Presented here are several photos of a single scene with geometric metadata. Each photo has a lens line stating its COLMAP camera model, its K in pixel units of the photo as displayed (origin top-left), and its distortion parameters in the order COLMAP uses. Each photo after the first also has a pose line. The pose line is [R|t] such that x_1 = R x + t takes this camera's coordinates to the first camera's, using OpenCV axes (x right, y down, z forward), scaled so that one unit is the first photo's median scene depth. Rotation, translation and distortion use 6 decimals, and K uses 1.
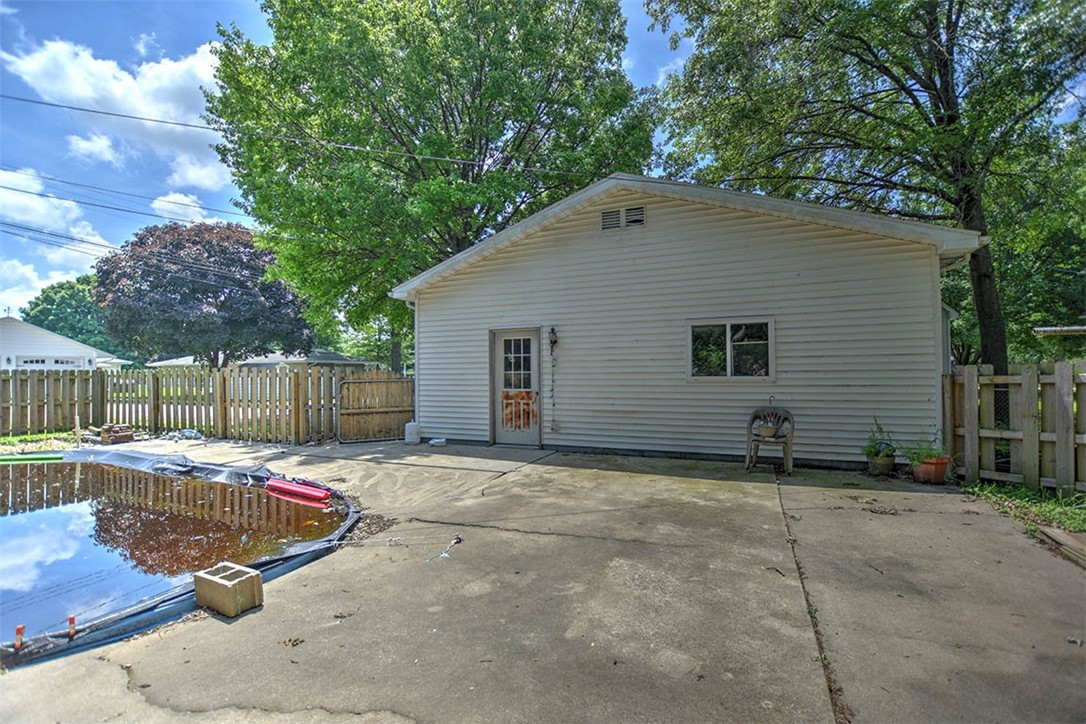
lens RADIAL K [[478.7, 0, 546.3], [0, 478.7, 366.8], [0, 0, 1]] dist [-0.039069, 0.008132]
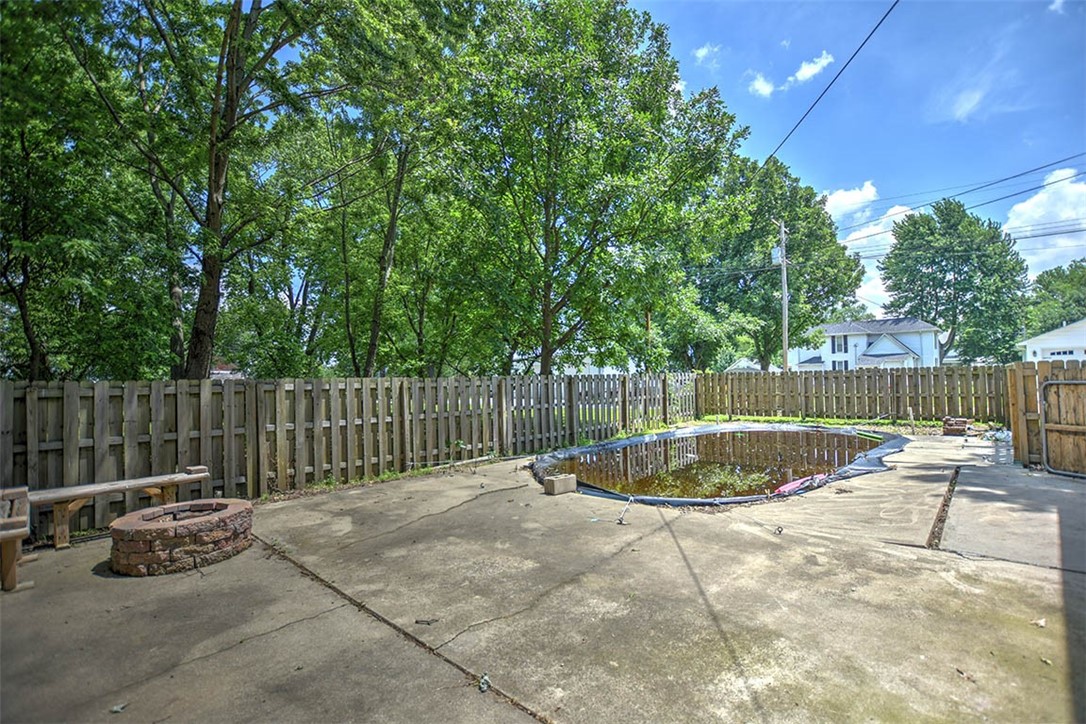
lens RADIAL K [[478.7, 0, 546.3], [0, 478.7, 366.8], [0, 0, 1]] dist [-0.039069, 0.008132]
pose [[-0.338704, -0.006734, -0.940869, 0.975148], [0.036971, 0.999107, -0.020460, -0.009869], [0.940166, -0.041715, -0.338153, 1.197714]]
